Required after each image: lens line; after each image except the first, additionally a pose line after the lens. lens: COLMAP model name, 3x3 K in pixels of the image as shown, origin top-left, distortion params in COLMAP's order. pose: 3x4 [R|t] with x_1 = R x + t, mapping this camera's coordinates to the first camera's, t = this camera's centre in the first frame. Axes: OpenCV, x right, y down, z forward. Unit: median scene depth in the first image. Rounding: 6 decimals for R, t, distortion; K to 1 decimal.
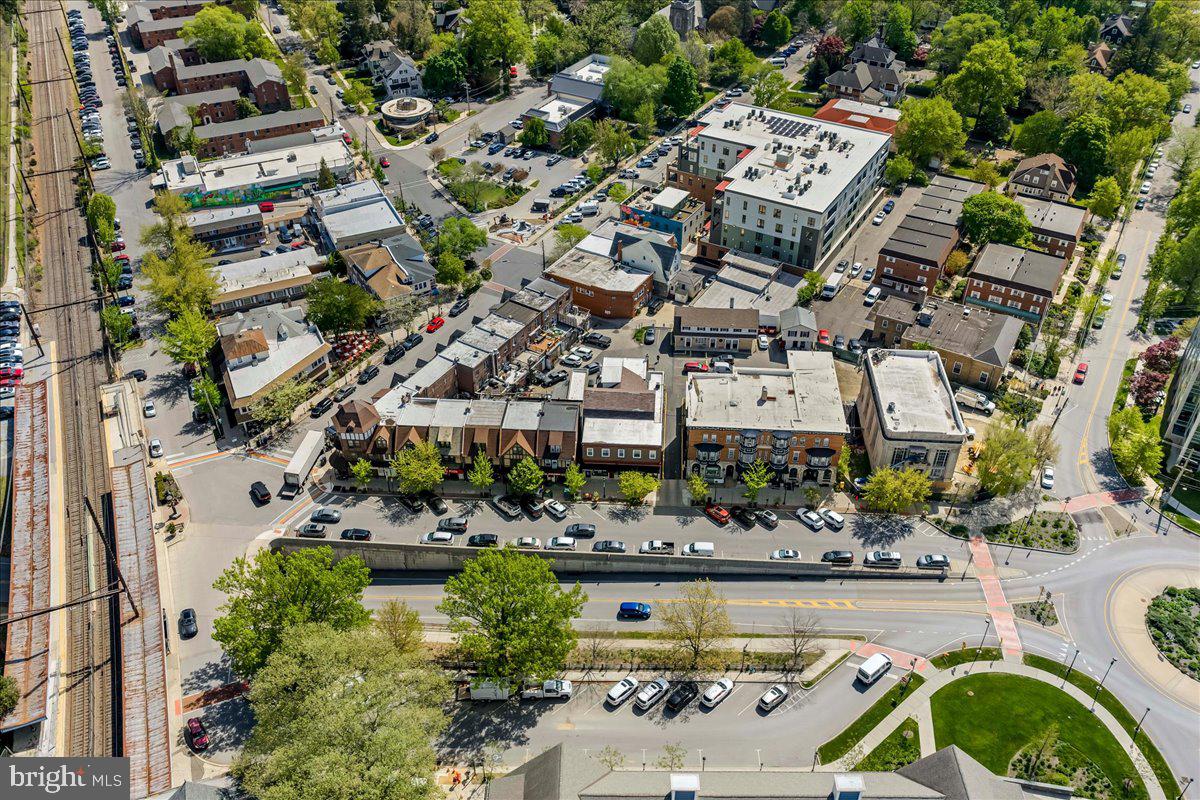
lens RADIAL K [[1002.9, 0, 600.0], [0, 1002.9, 400.0], [0, 0, 1]] dist [0.012097, -0.020976]
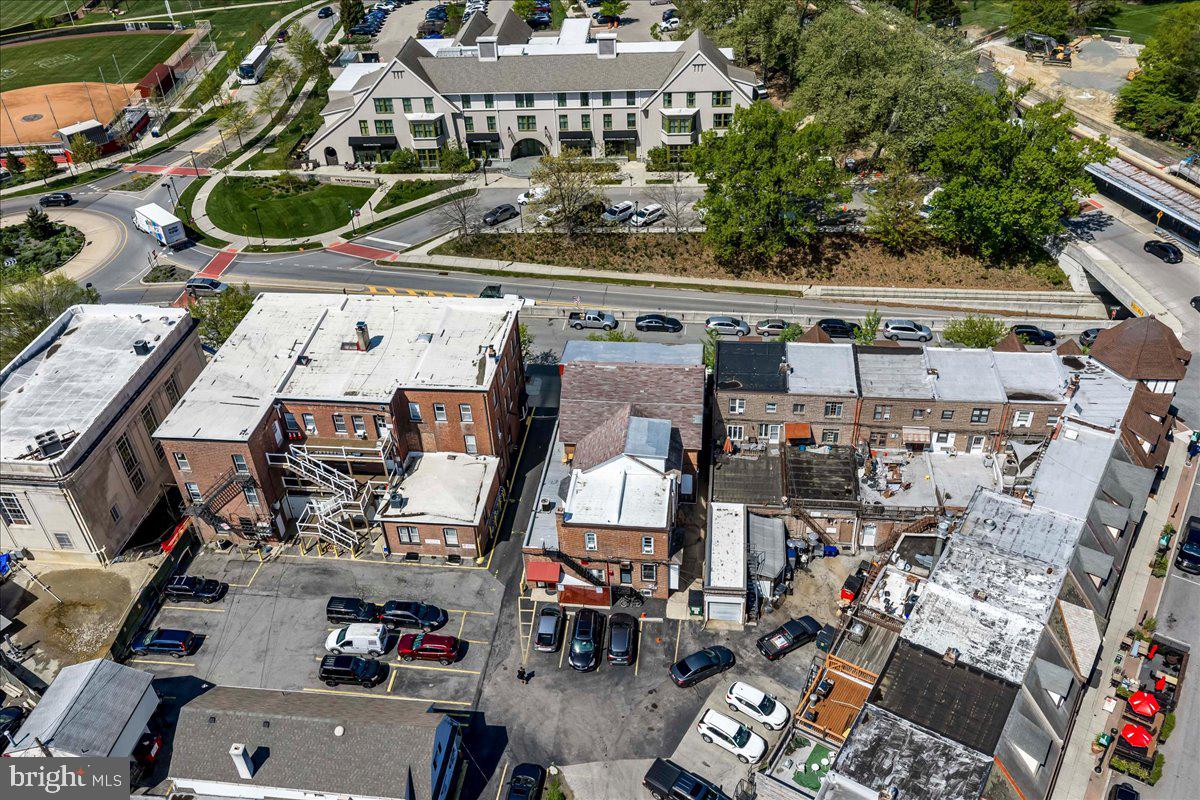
lens RADIAL K [[1002.9, 0, 600.0], [0, 1002.9, 400.0], [0, 0, 1]] dist [0.012097, -0.020976]
pose [[-0.997036, 0.000781, 0.076931, -0.000607], [0.074262, 0.271057, 0.959694, -0.414014], [-0.020103, 0.962563, -0.270312, 0.984796]]
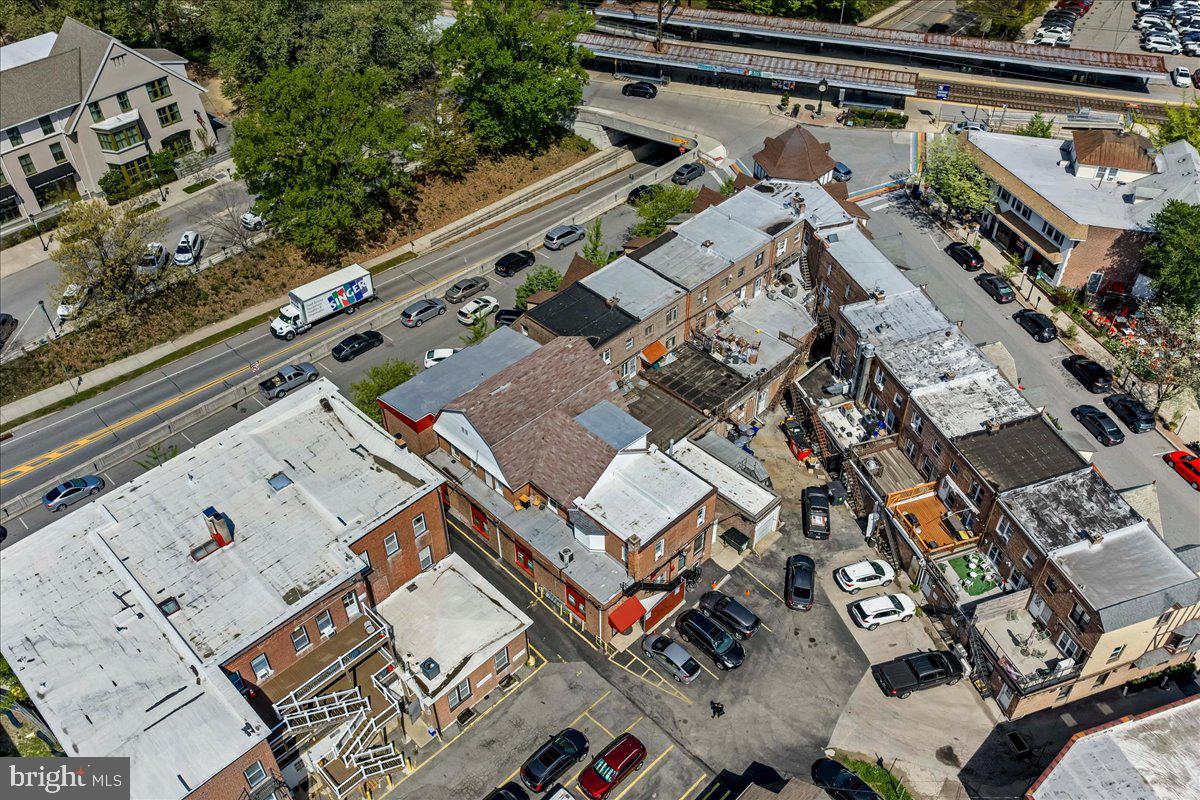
lens RADIAL K [[1002.9, 0, 600.0], [0, 1002.9, 400.0], [0, 0, 1]] dist [0.012097, -0.020976]
pose [[-0.658247, 0.501101, -0.561791, 0.213703], [-0.459215, 0.324057, 0.827109, -0.324214], [0.596517, 0.802425, 0.016803, 0.873954]]
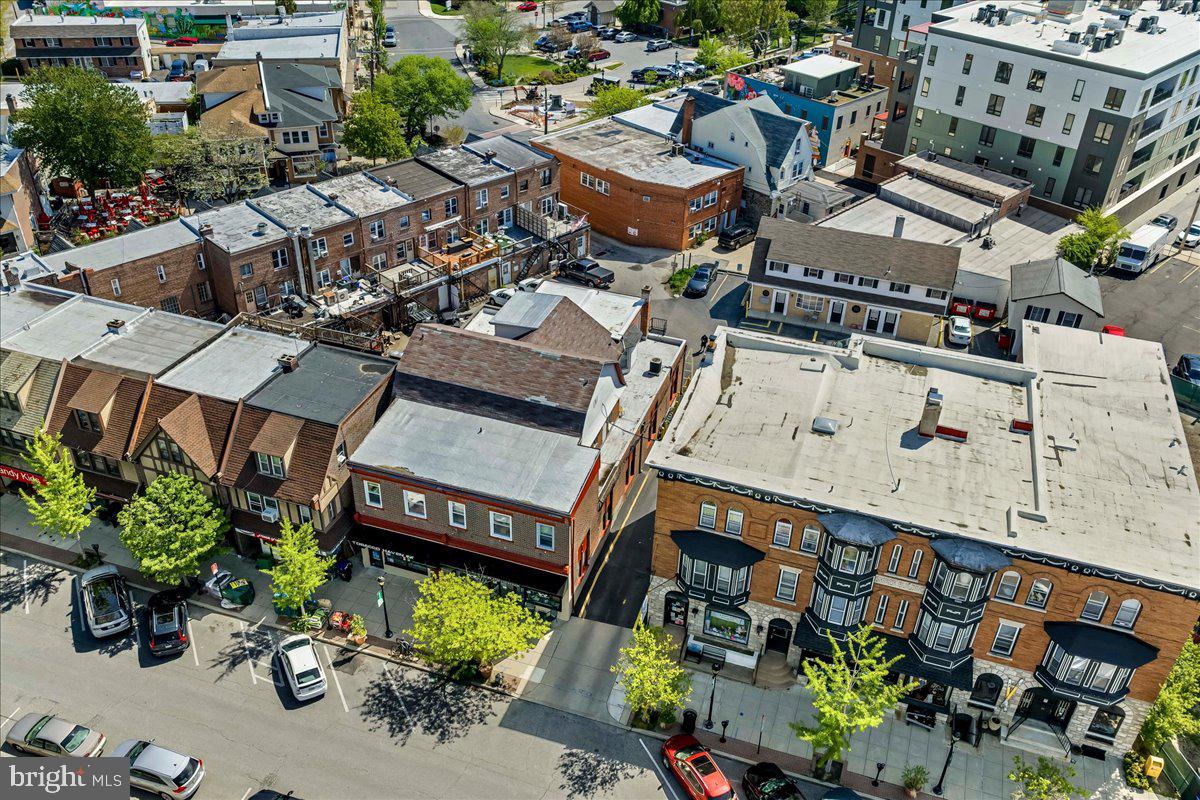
lens RADIAL K [[1002.9, 0, 600.0], [0, 1002.9, 400.0], [0, 0, 1]] dist [0.012097, -0.020976]
pose [[0.966918, 0.167757, -0.192162, 0.104234], [-0.180662, 0.982191, -0.051602, 0.020391], [0.180083, 0.084612, 0.980006, 0.569624]]
